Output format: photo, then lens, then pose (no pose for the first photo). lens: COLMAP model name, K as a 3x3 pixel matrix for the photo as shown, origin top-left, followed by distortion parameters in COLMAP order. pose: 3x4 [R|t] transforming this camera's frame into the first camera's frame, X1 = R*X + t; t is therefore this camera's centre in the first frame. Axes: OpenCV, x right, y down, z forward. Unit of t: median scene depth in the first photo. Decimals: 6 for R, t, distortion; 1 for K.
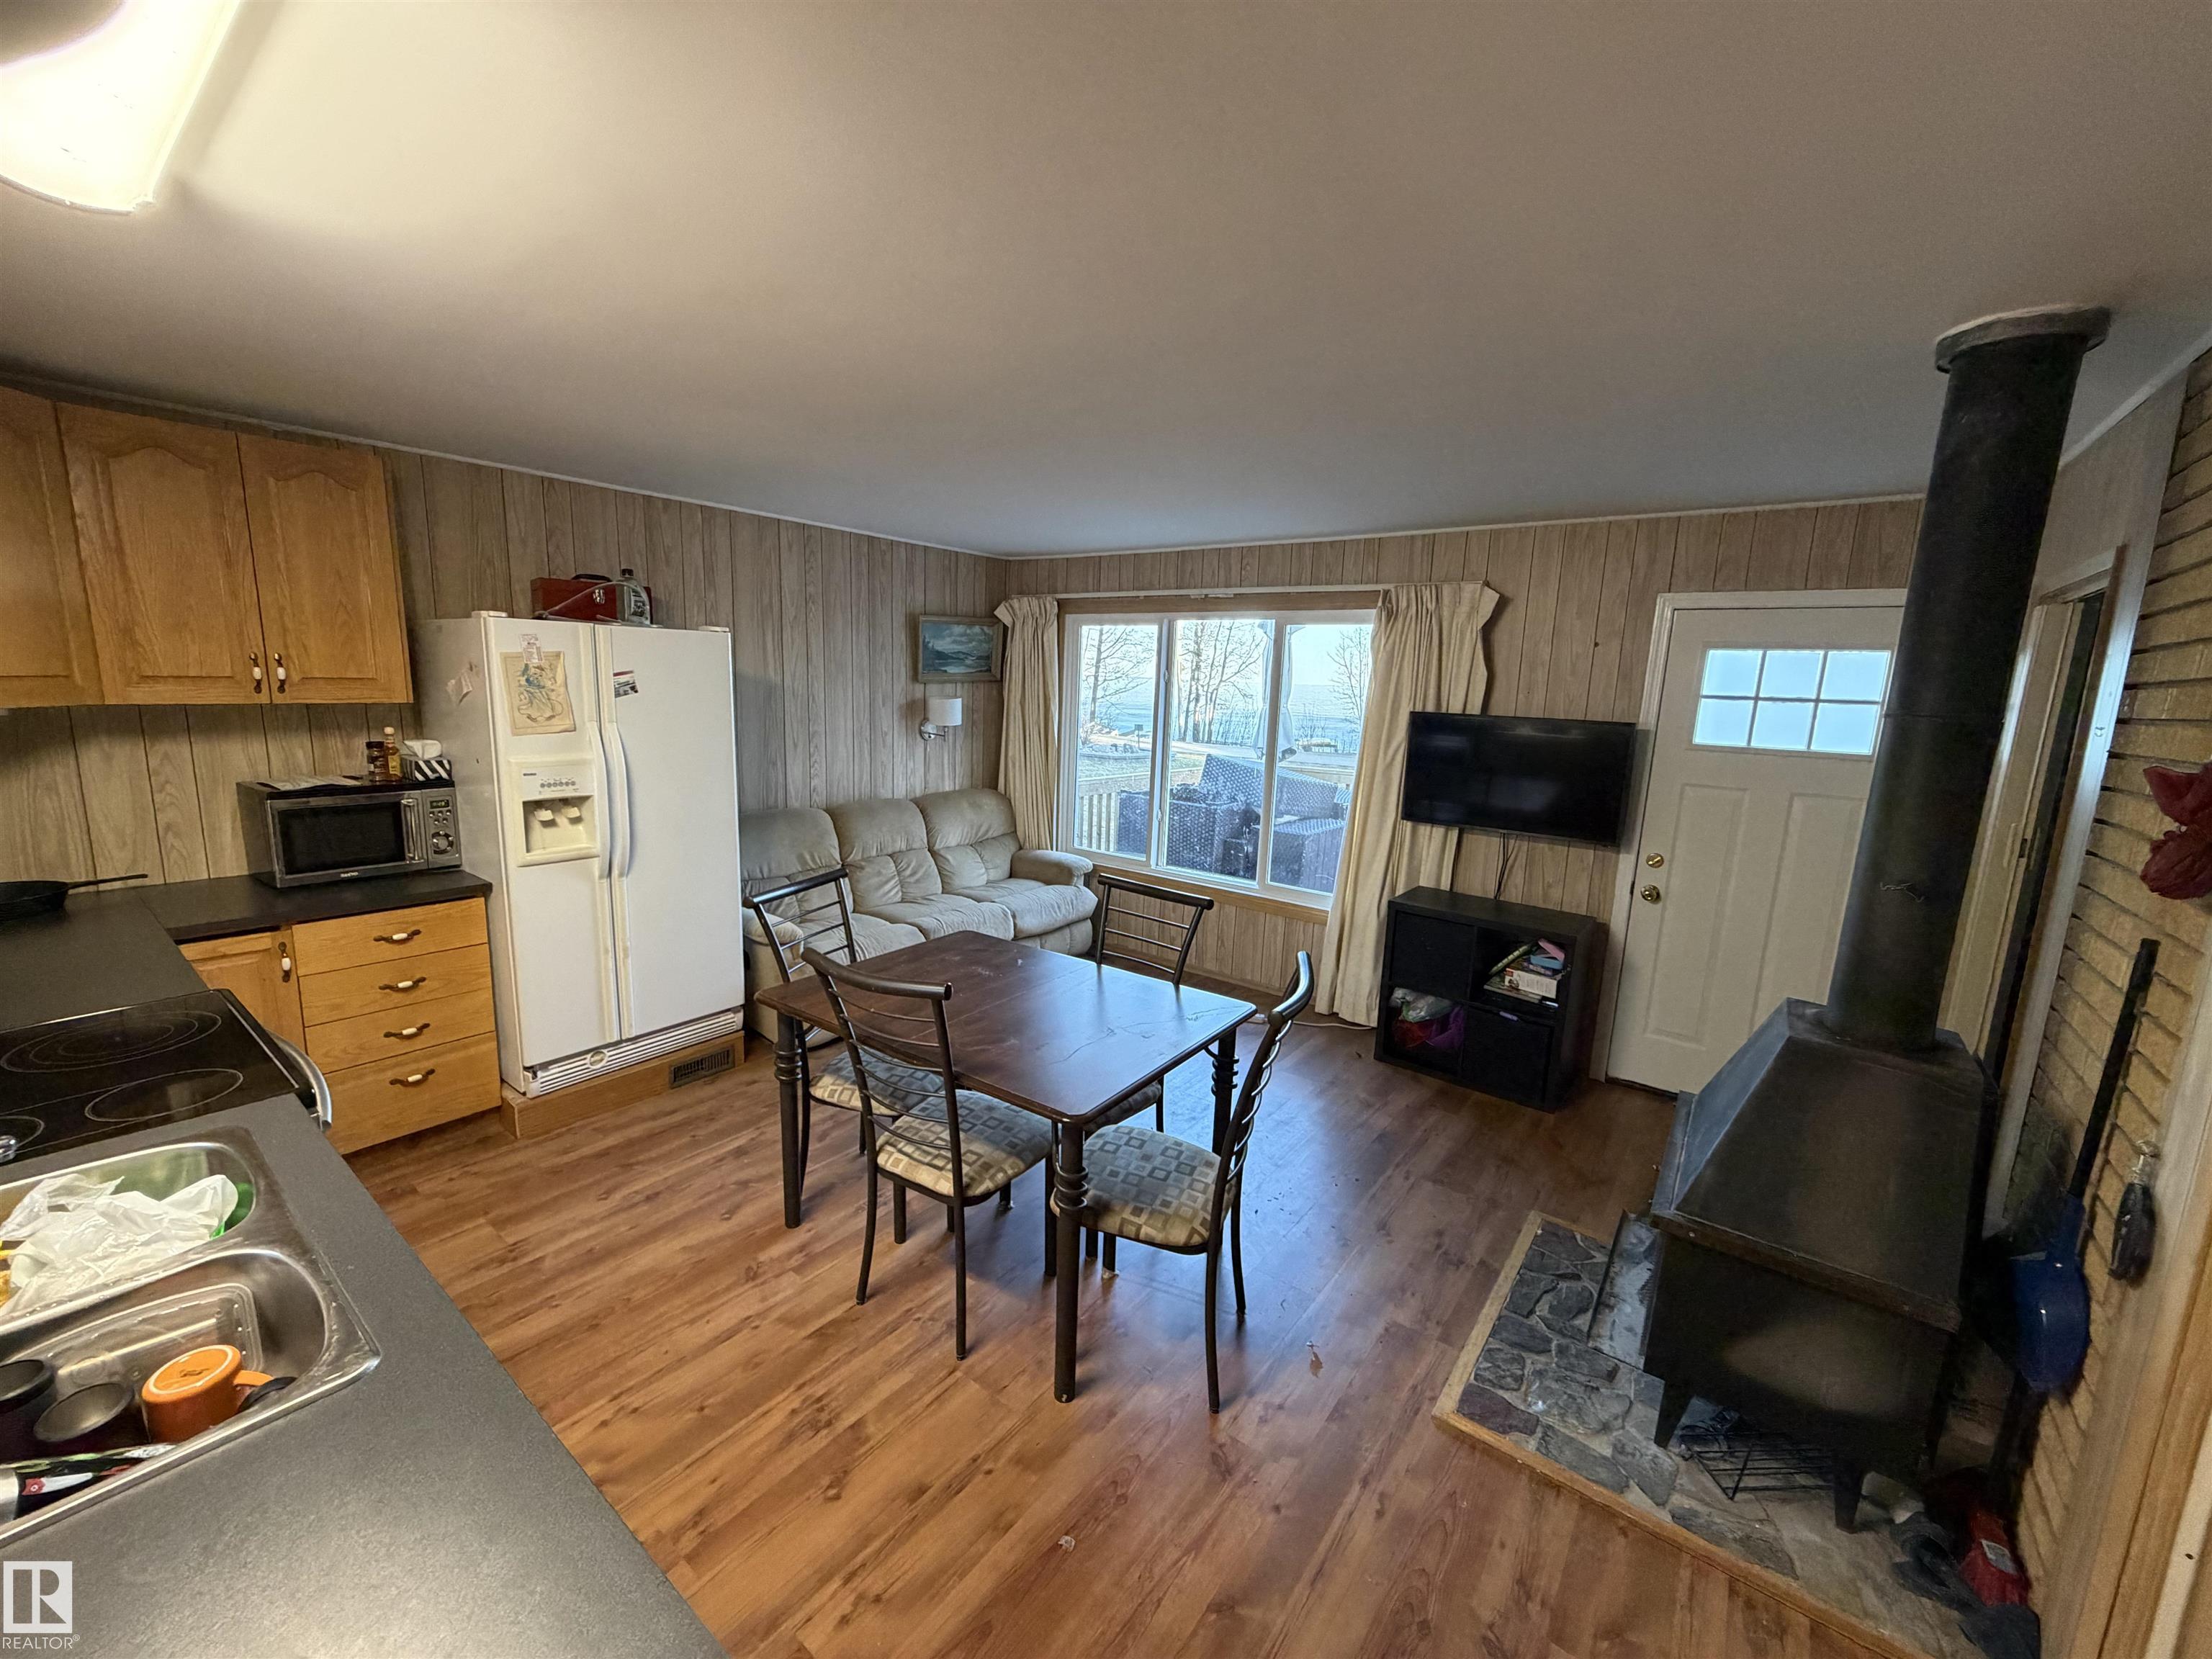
lens RADIAL K [[878.8, 0, 1092.0], [0, 878.8, 832.6], [0, 0, 1]] dist [-0.000167, 0.000339]
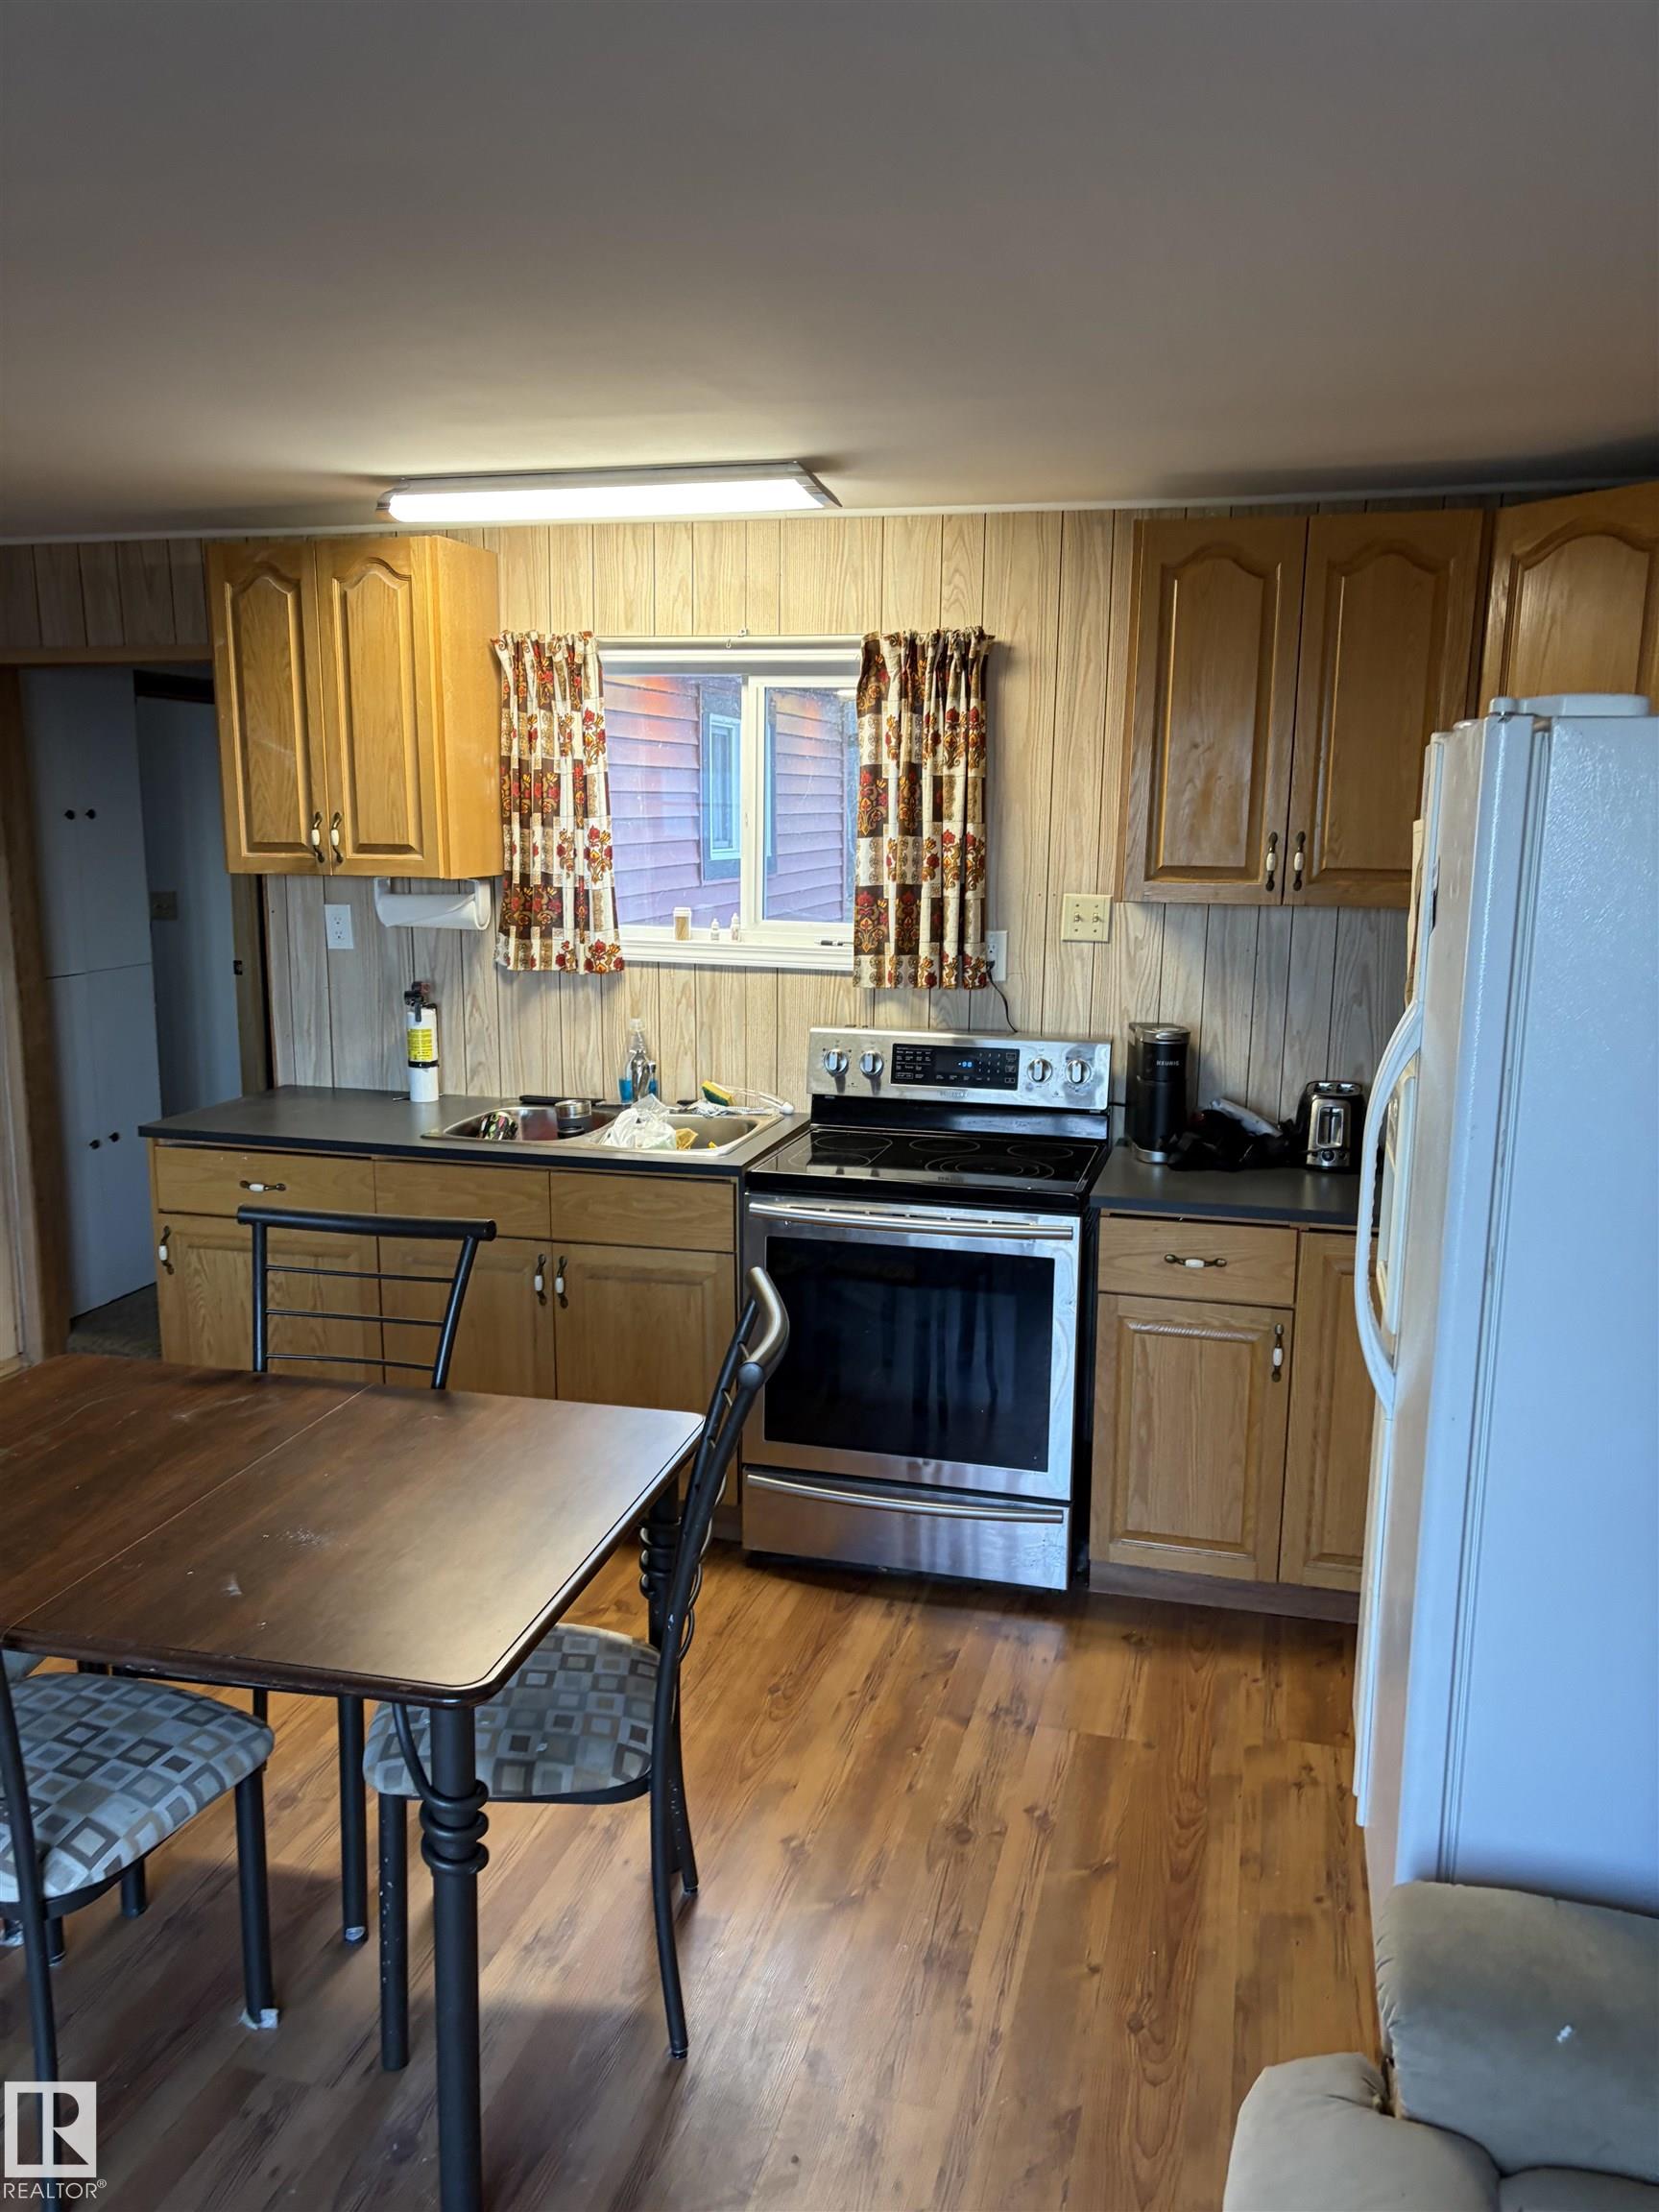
lens RADIAL K [[1663.3, 0, 819.5], [0, 1663.3, 1128.5], [0, 0, 1]] dist [0.054519, -0.058486]
pose [[-0.922667, 0.025827, -0.384731, -0.038632], [-0.111374, 0.937379, 0.330024, -0.270607], [0.369162, 0.347351, -0.862013, 1.485741]]
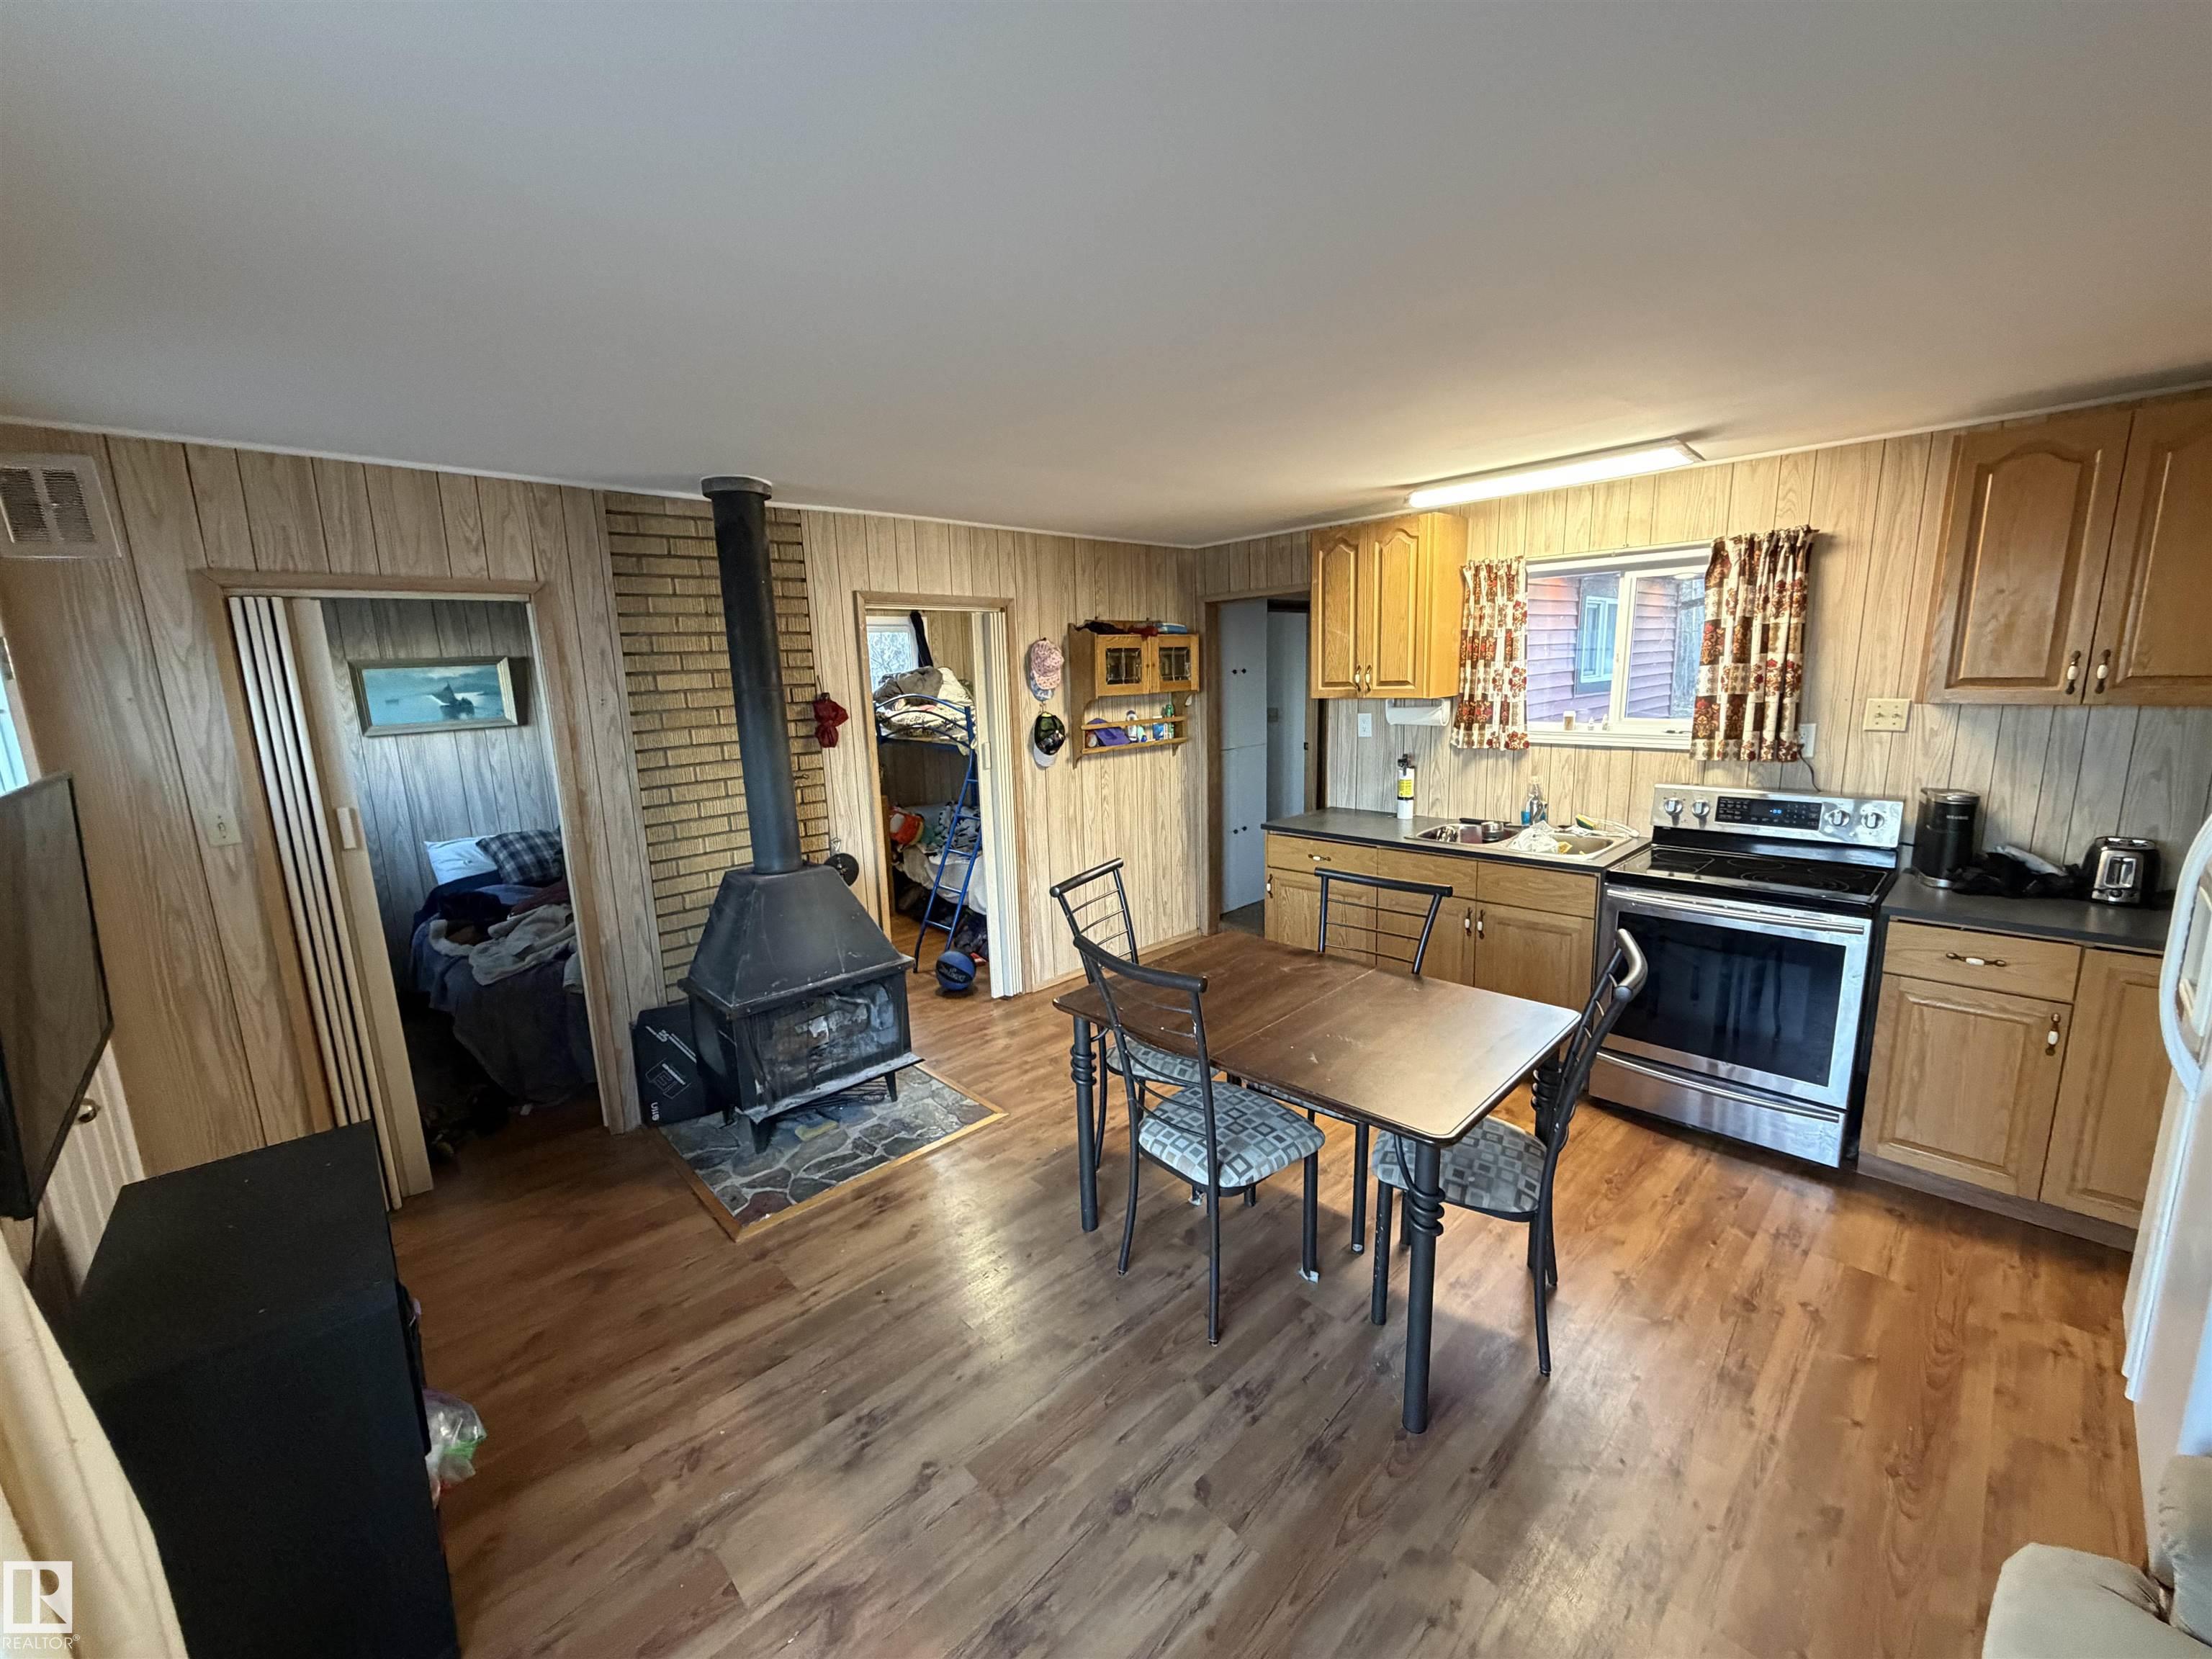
lens RADIAL K [[878.8, 0, 1095.0], [0, 878.8, 831.7], [0, 0, 1]] dist [-0.000167, 0.000339]
pose [[-0.987452, -0.032503, 0.154541, -0.006931], [0.025028, 0.934013, 0.356362, -0.273241], [-0.155927, 0.355758, -0.921479, 1.492207]]
